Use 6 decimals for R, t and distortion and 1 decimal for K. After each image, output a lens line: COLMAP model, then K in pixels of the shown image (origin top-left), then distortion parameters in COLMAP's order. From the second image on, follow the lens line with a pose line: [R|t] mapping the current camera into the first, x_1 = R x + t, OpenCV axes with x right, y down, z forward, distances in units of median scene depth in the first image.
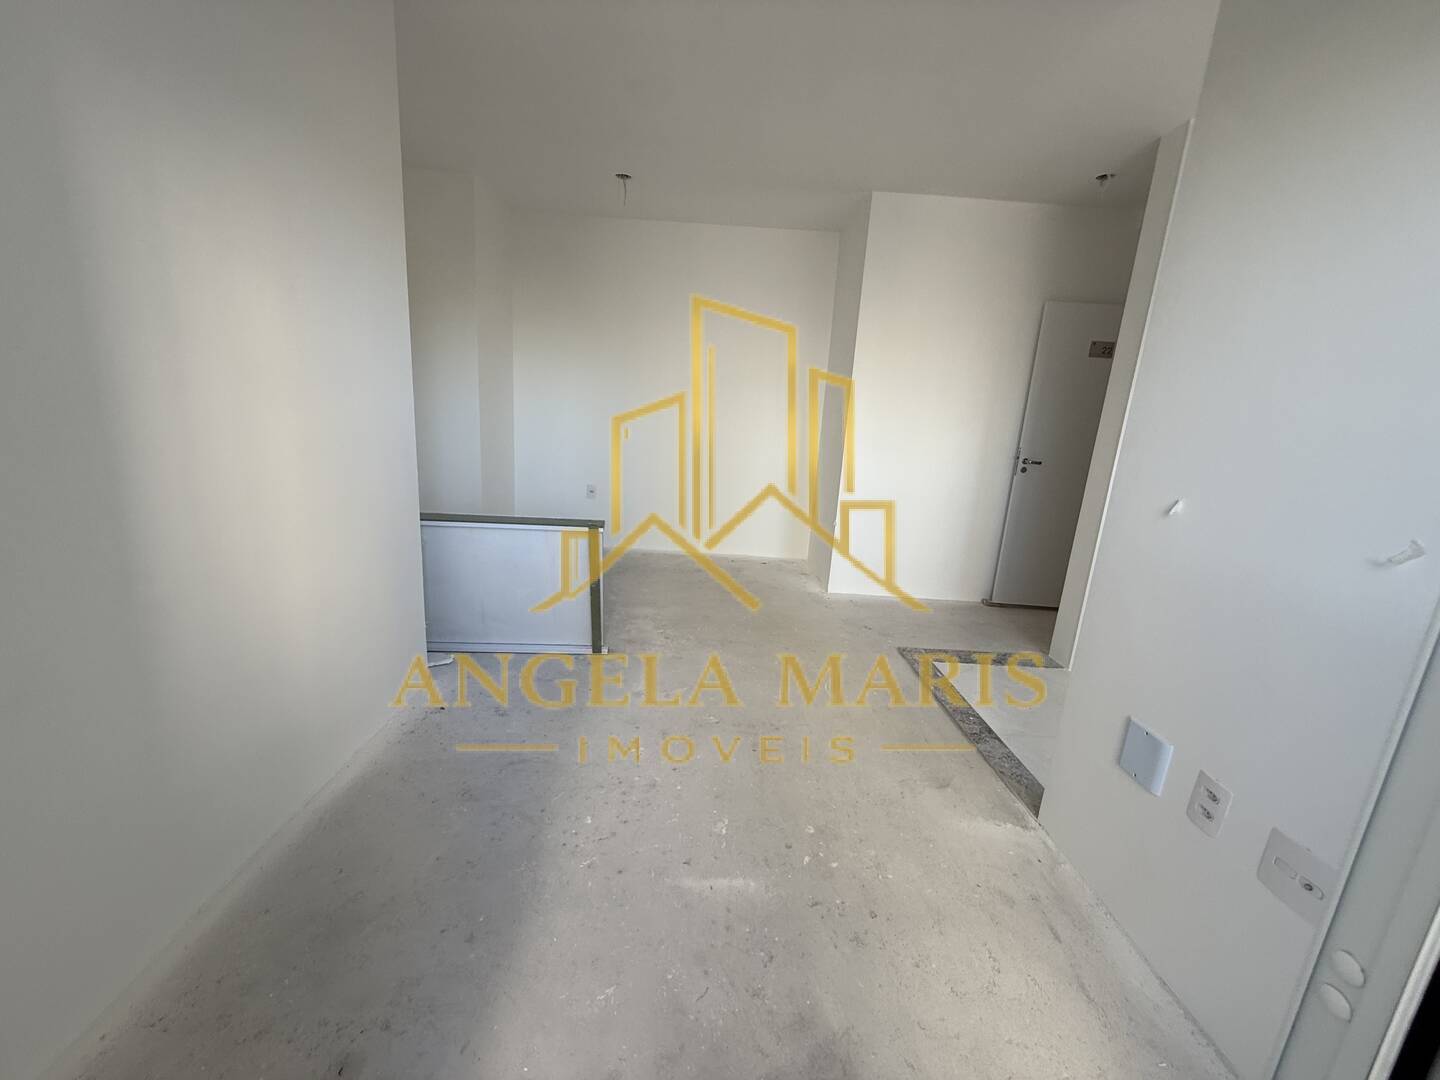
lens RADIAL K [[571.9, 0, 716.2], [0, 571.9, 538.2], [0, 0, 1]] dist [0.001679, 0.000037]
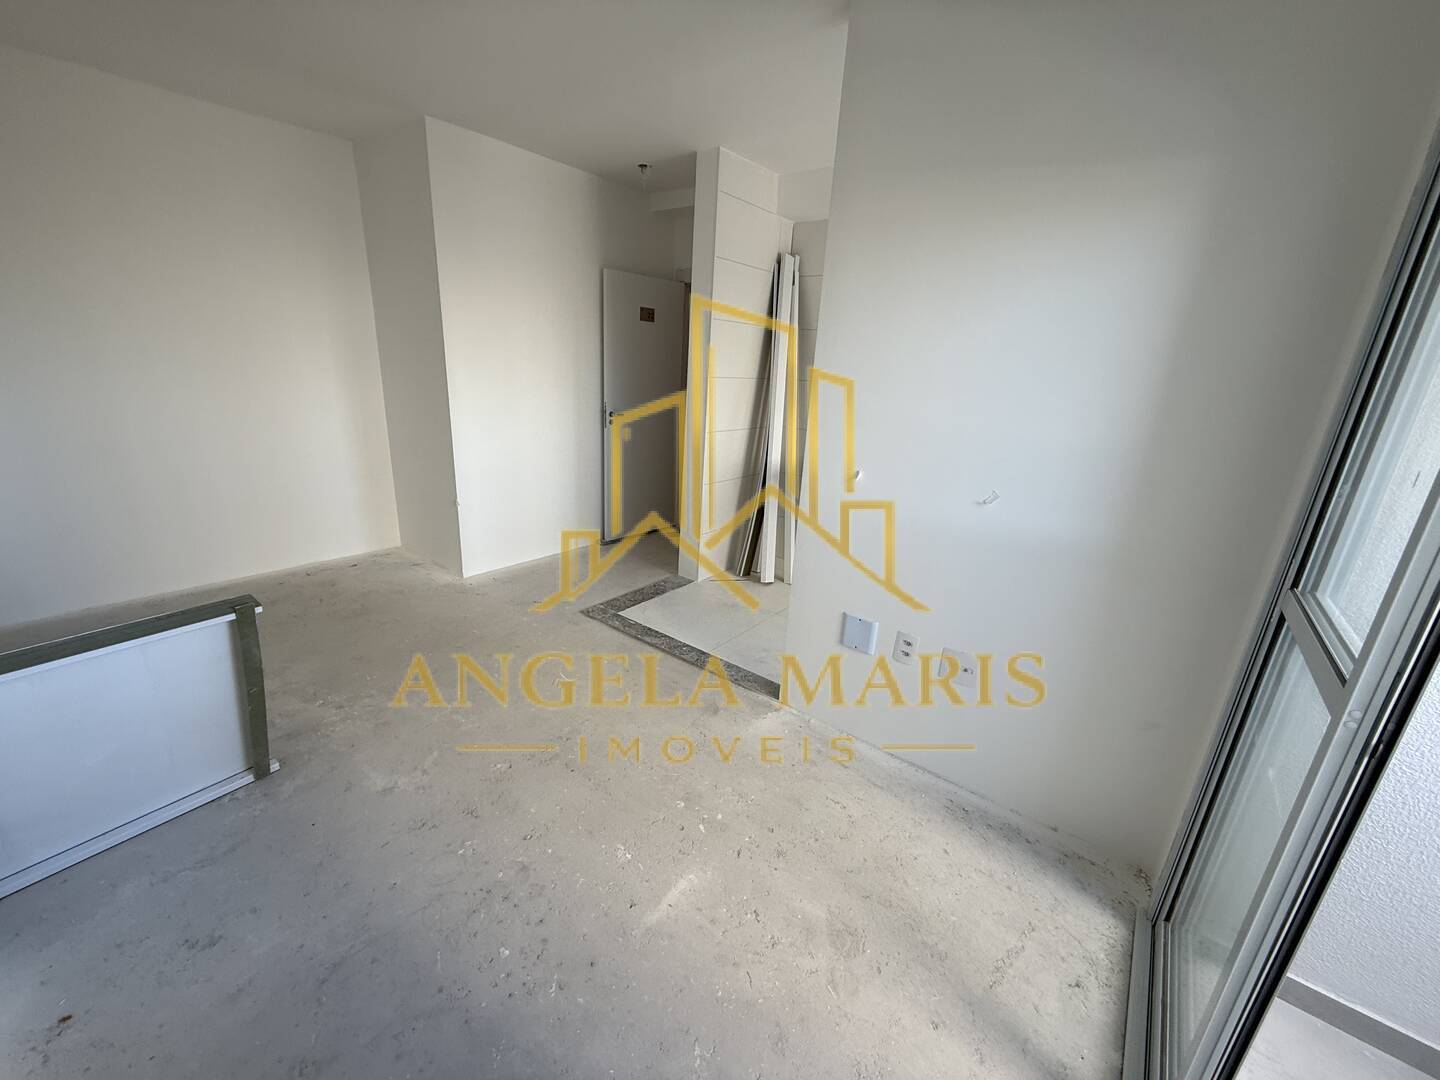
lens RADIAL K [[571.9, 0, 716.2], [0, 571.9, 538.2], [0, 0, 1]] dist [0.001679, 0.000037]
pose [[0.633944, -0.259503, 0.728542, -0.407036], [0.160473, 0.965660, 0.204328, -0.181307], [-0.756547, -0.012621, 0.653817, 0.191500]]
